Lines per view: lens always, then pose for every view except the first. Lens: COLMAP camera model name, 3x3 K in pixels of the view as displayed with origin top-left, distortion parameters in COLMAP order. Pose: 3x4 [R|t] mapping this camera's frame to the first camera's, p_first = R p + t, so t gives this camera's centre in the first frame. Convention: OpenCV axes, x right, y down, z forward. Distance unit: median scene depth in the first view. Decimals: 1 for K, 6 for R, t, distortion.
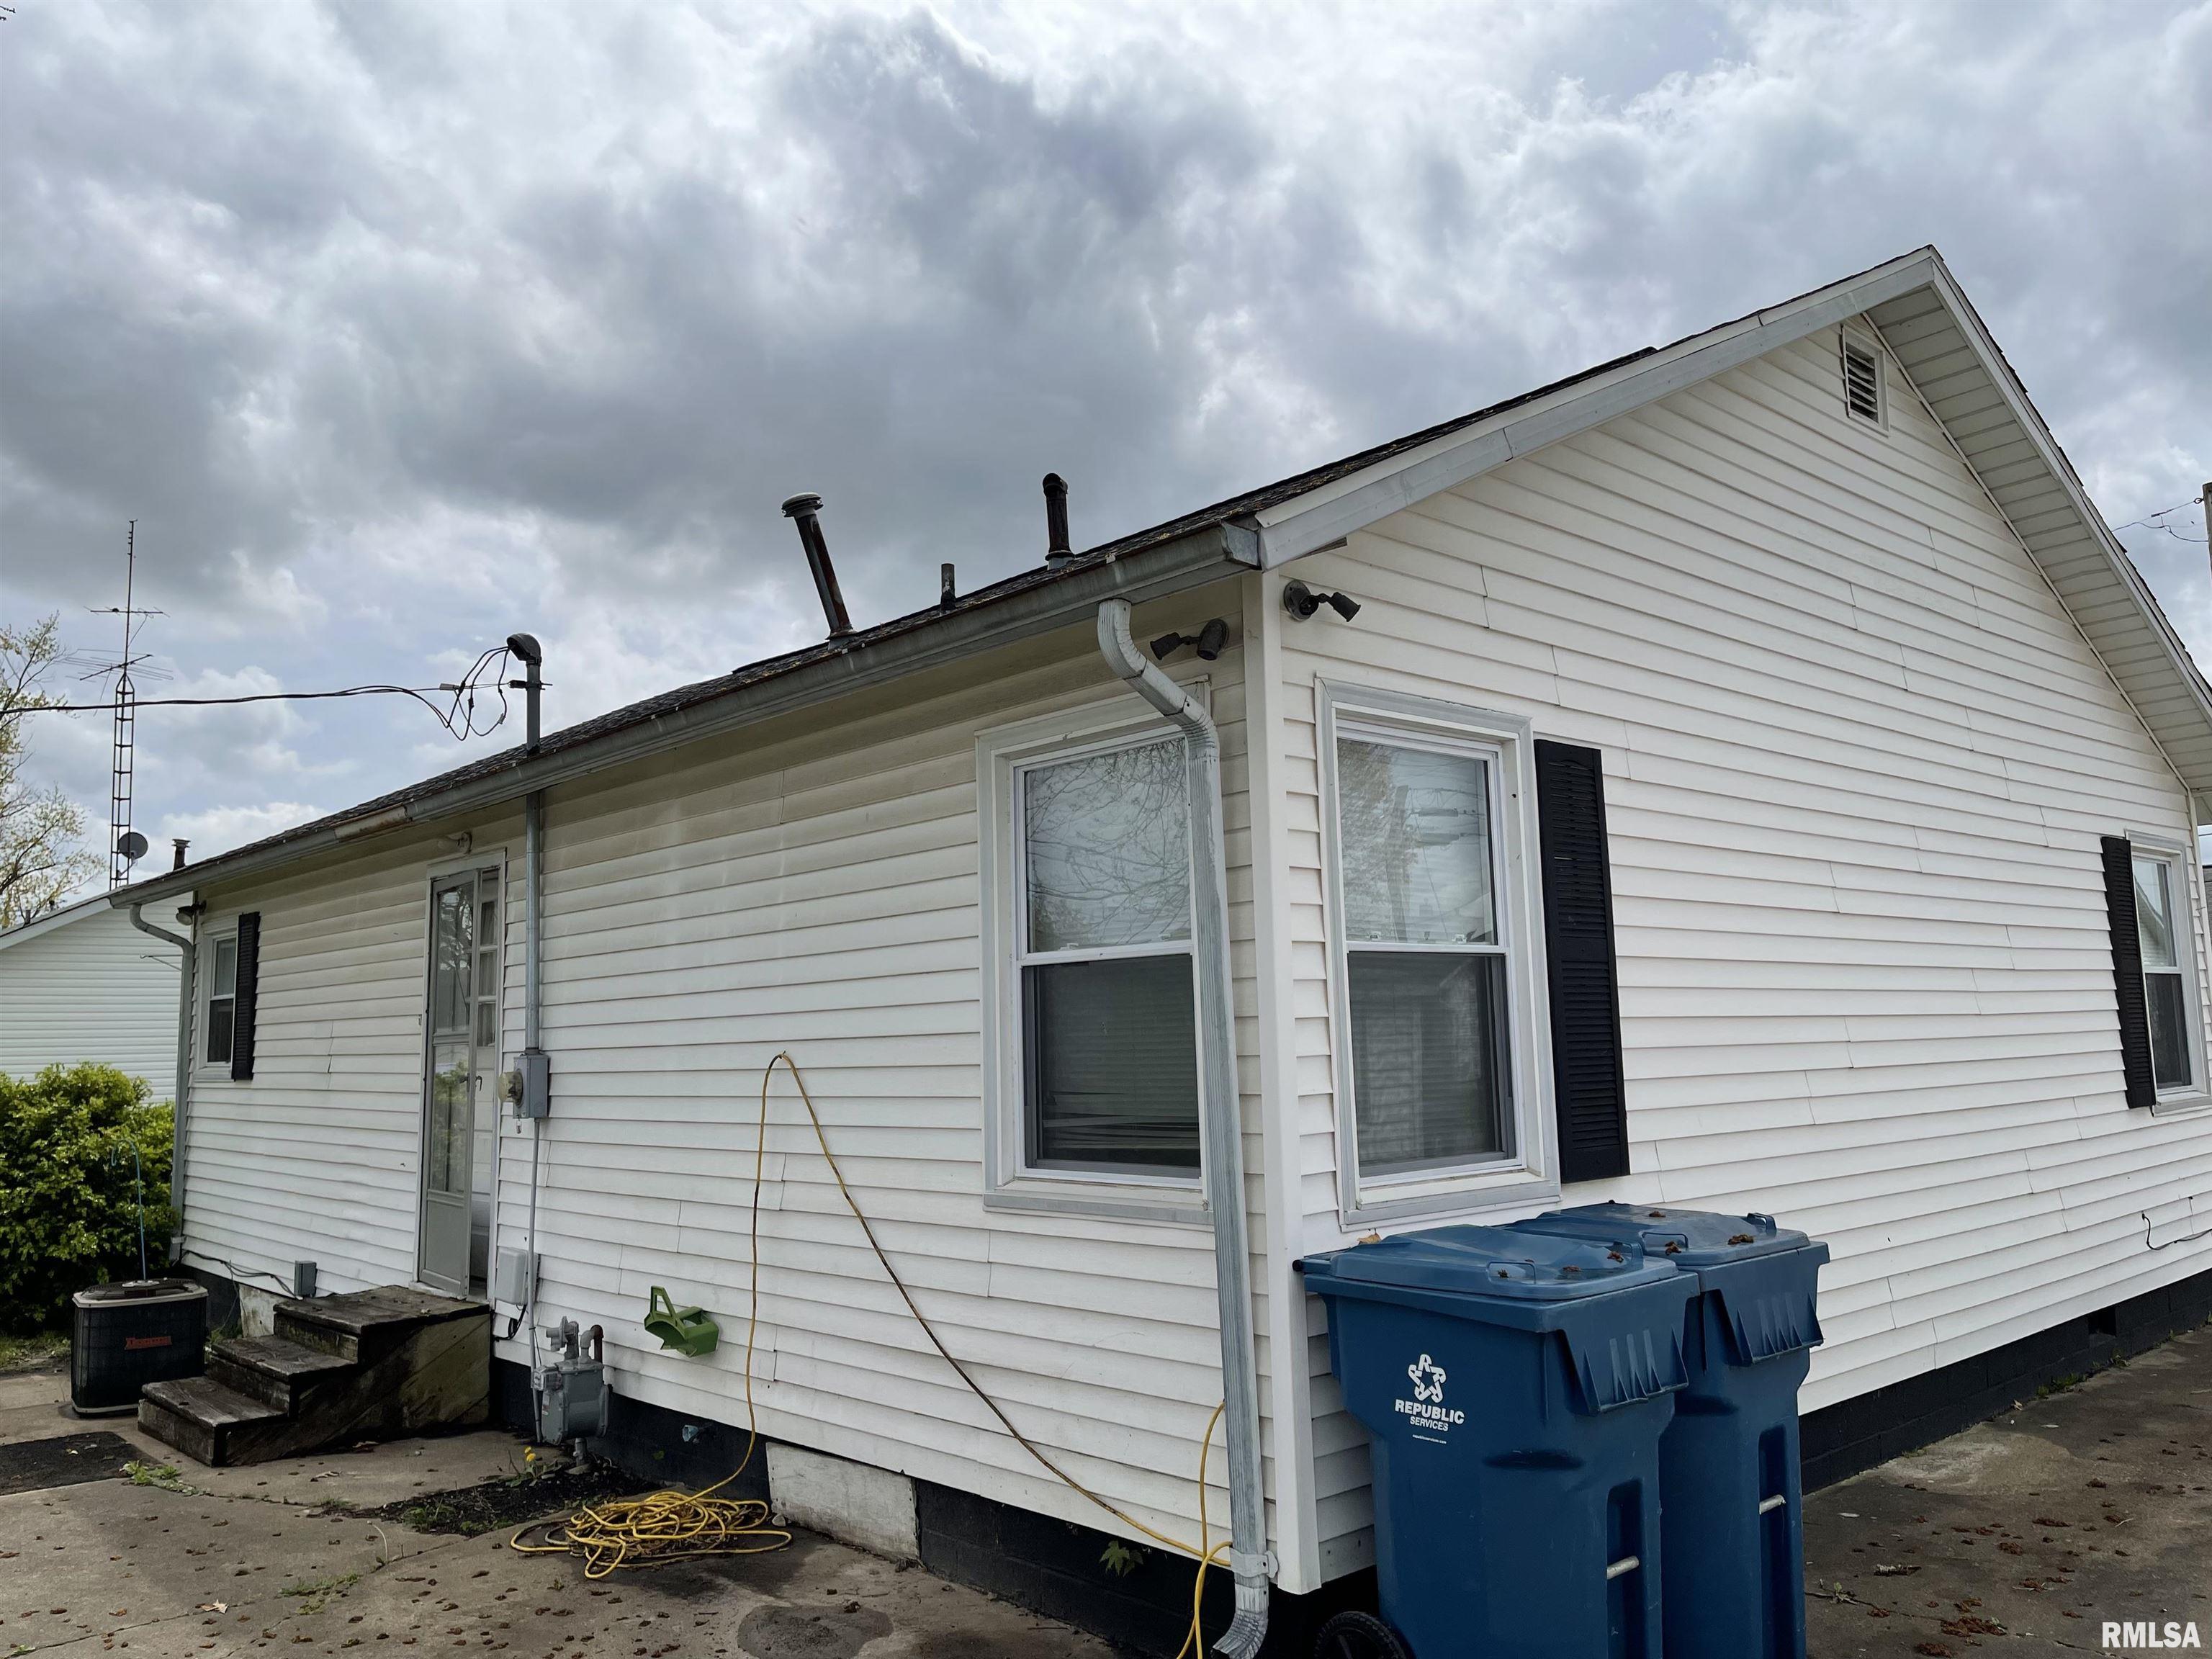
lens RADIAL K [[1667.7, 0, 1106.0], [0, 1667.7, 829.5], [0, 0, 1]] dist [0.070719, -0.093325]
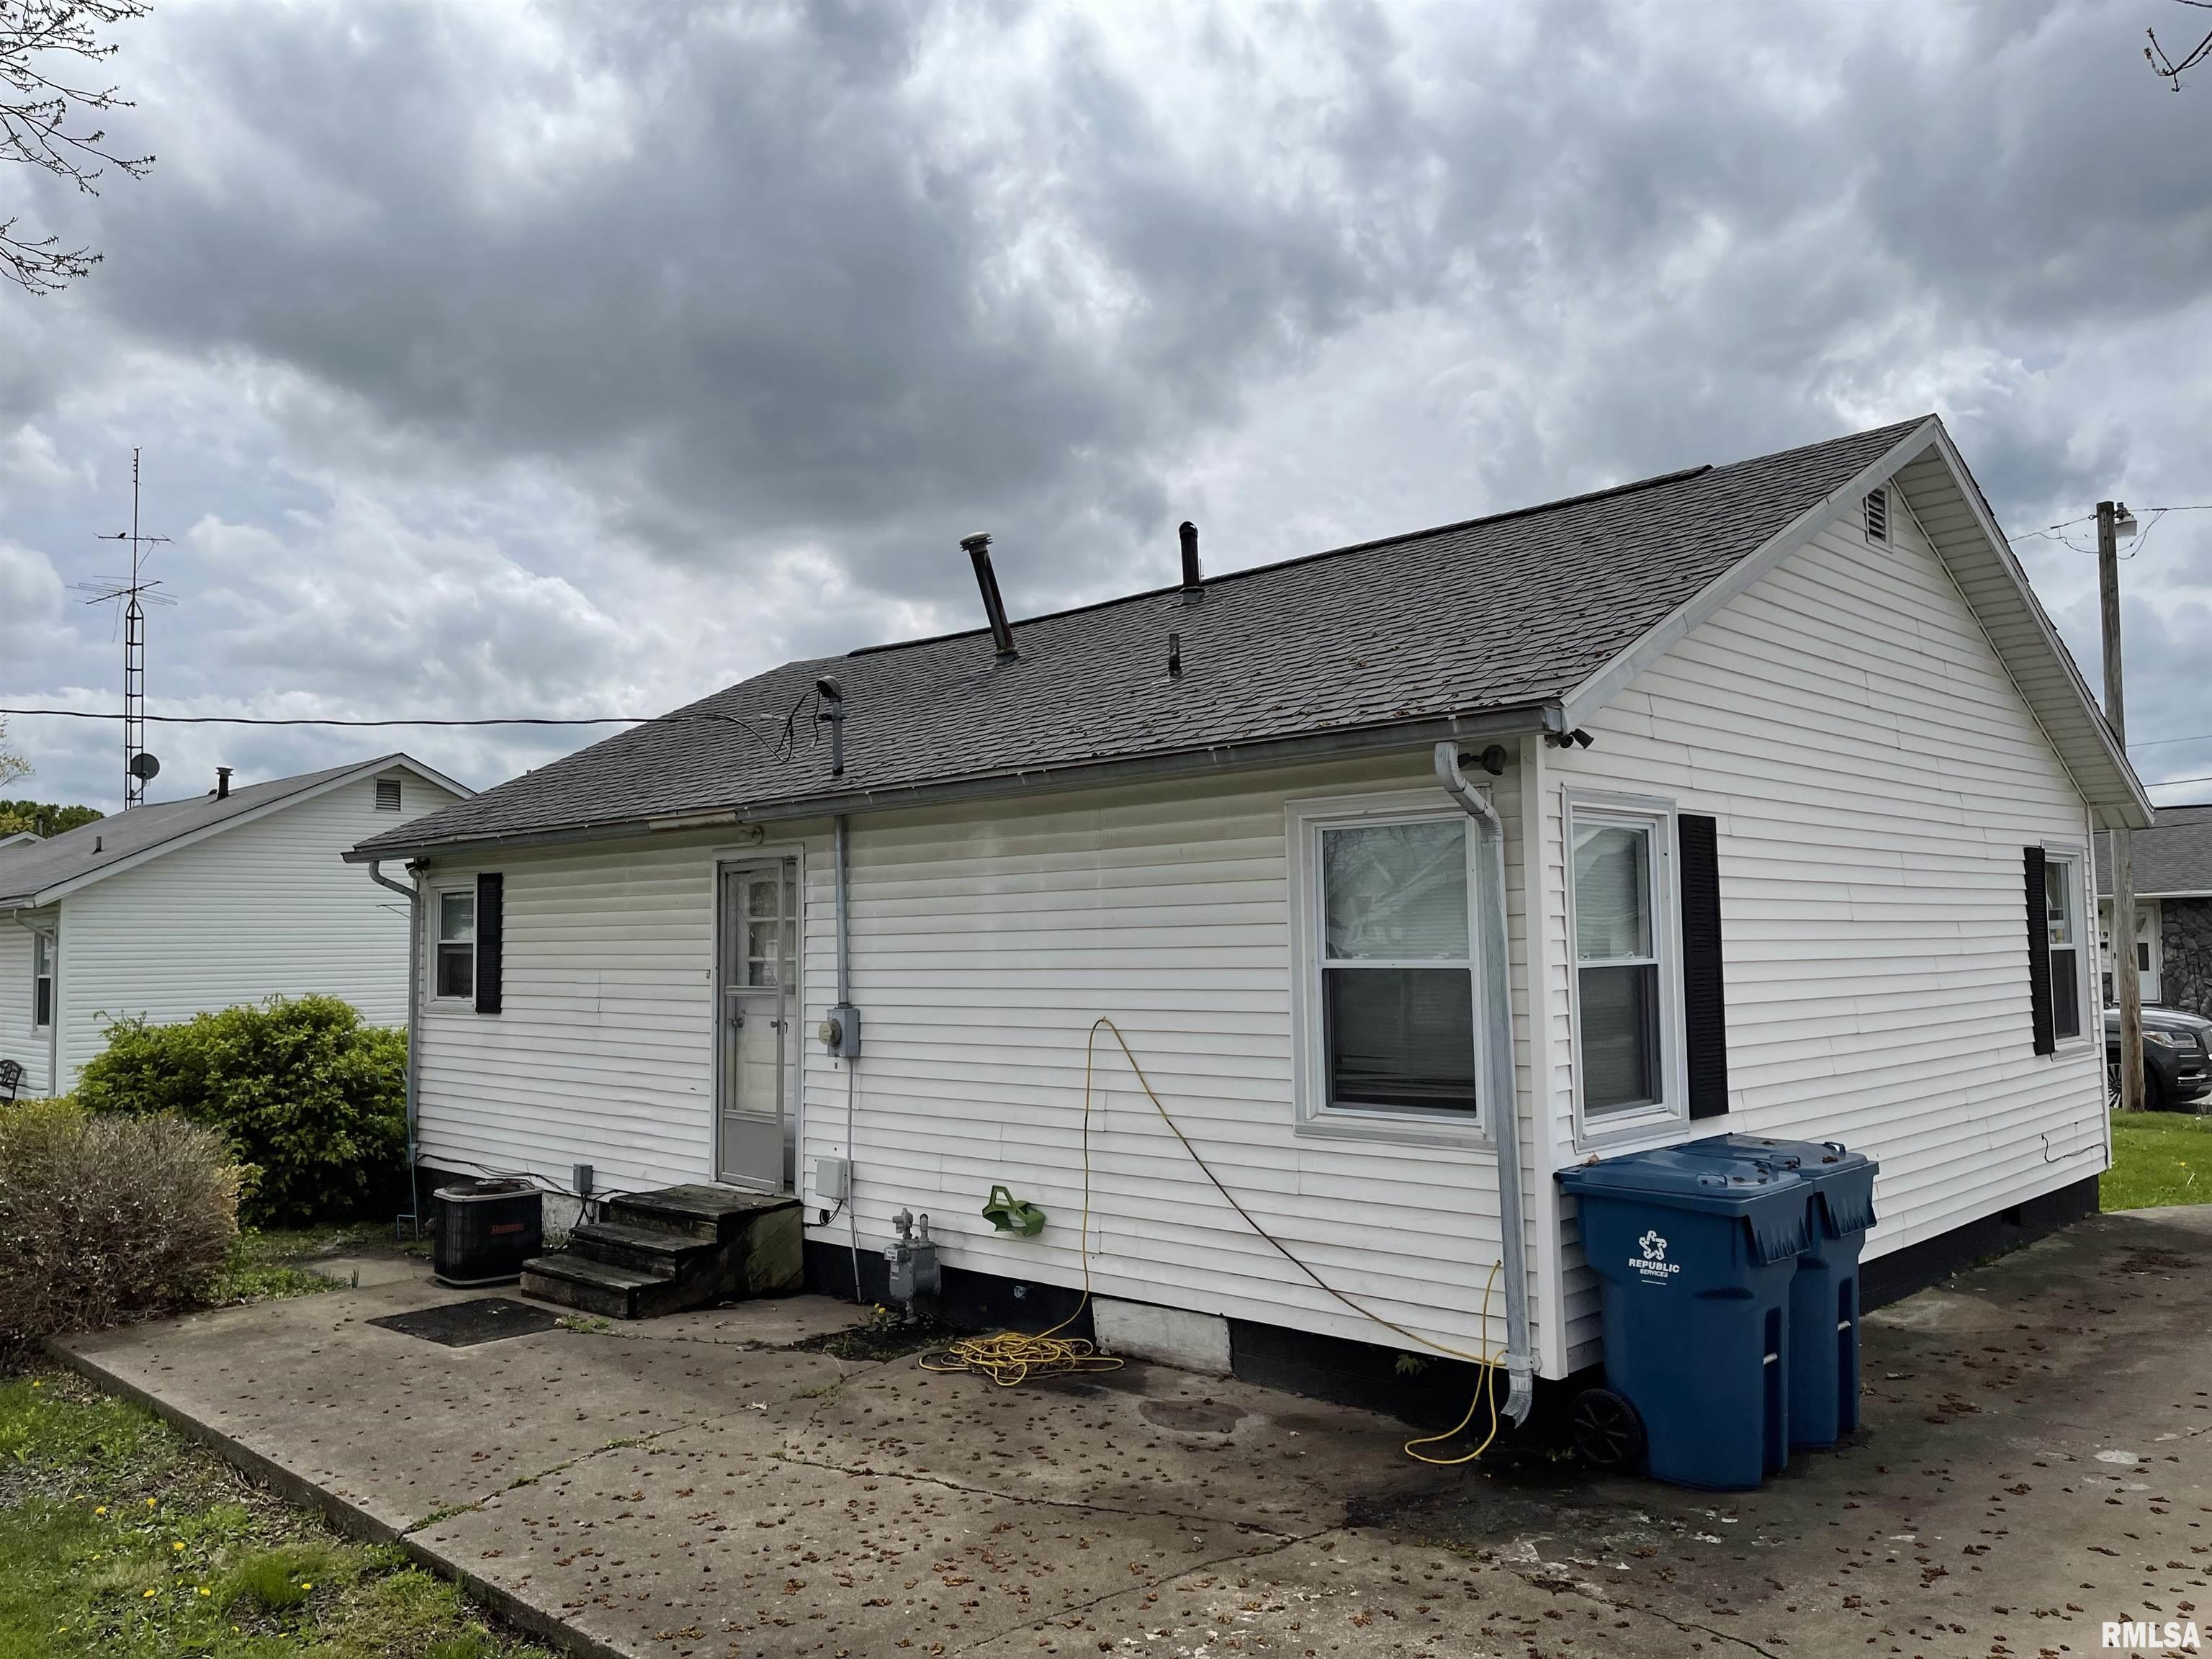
lens RADIAL K [[1653.1, 0, 1102.7], [0, 1653.1, 842.8], [0, 0, 1]] dist [0.059675, -0.065755]
pose [[0.998068, 0.014740, 0.060354, -0.272649], [-0.018390, 0.998006, 0.060376, -0.089611], [-0.059344, -0.061369, 0.996349, -0.331431]]
